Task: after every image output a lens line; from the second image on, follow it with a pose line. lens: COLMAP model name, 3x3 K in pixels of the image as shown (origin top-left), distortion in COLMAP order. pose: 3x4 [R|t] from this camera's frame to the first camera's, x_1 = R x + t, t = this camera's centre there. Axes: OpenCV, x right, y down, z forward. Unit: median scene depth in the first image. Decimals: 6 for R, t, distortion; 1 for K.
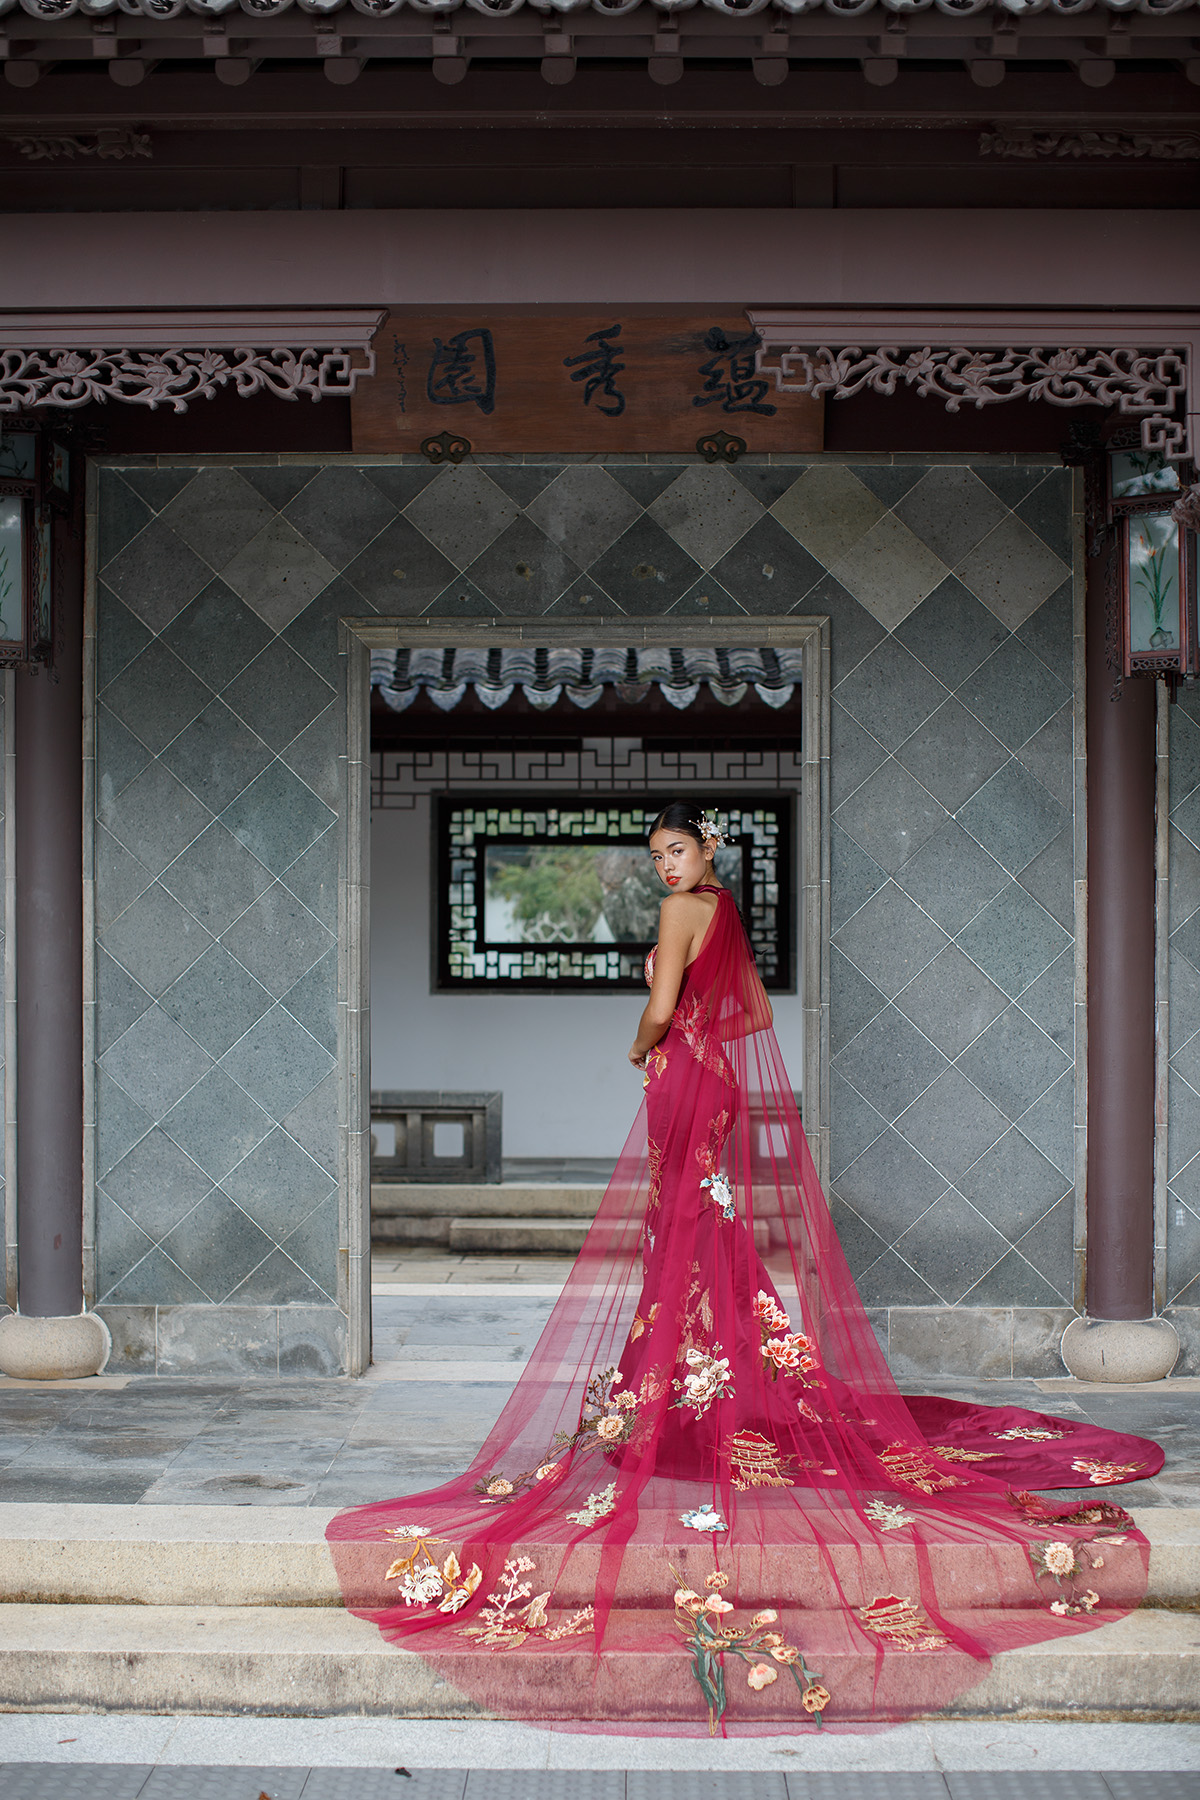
lens RADIAL K [[2547.7, 0, 485.4], [0, 2547.7, 922.3], [0, 0, 1]] dist [-0.123216, 0.074509]
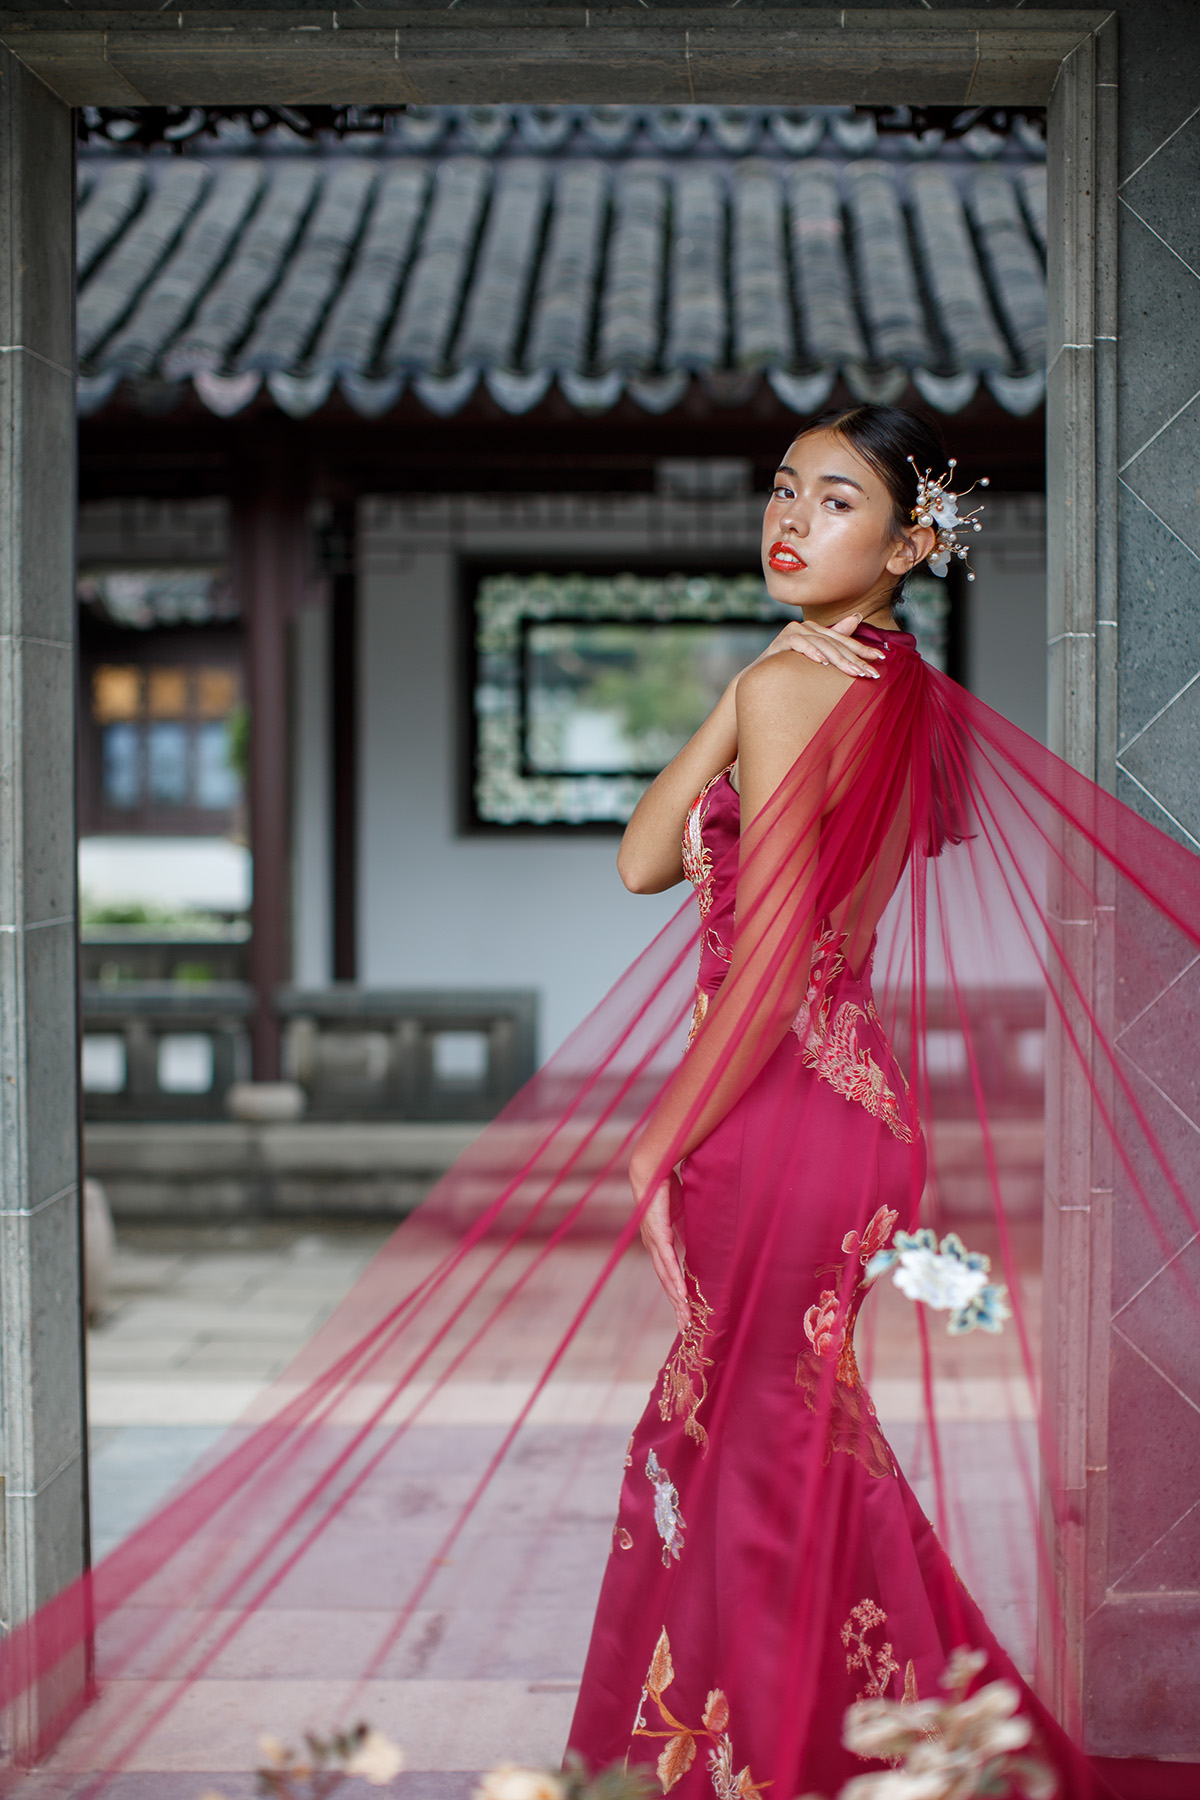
lens RADIAL K [[2651.6, 0, 693.9], [0, 2651.6, 863.9], [0, 0, 1]] dist [-0.107998, 0.116759]
pose [[0.999583, -0.004595, 0.028492, 0.050373], [0.003316, 0.998993, 0.044748, 0.004251], [-0.028669, -0.044634, 0.998592, 0.550186]]
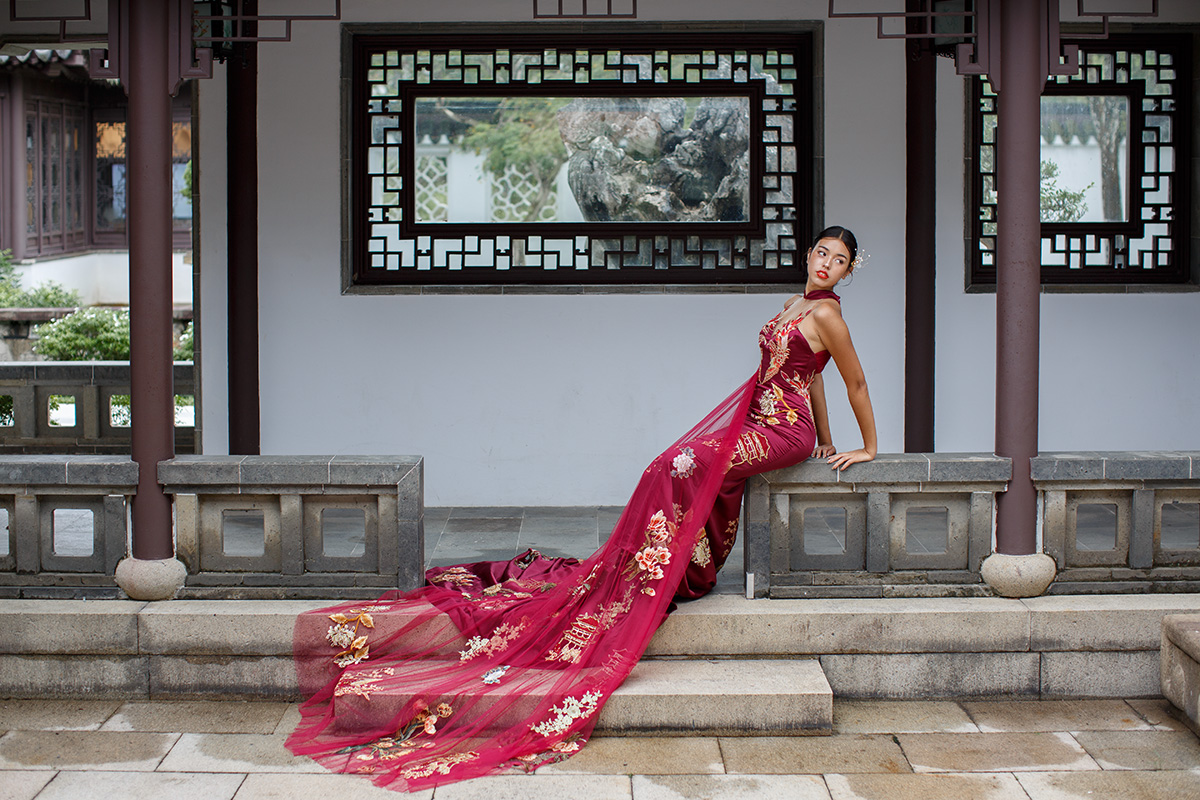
lens RADIAL K [[1765.7, 0, 514.9], [0, 1765.7, 209.2], [0, 0, 1]] dist [-0.155321, 0.138271]
pose [[0.999791, -0.006030, 0.019535, 0.041353], [0.005502, 0.999622, 0.026937, -0.022496], [-0.019690, -0.026824, 0.999446, 0.991624]]
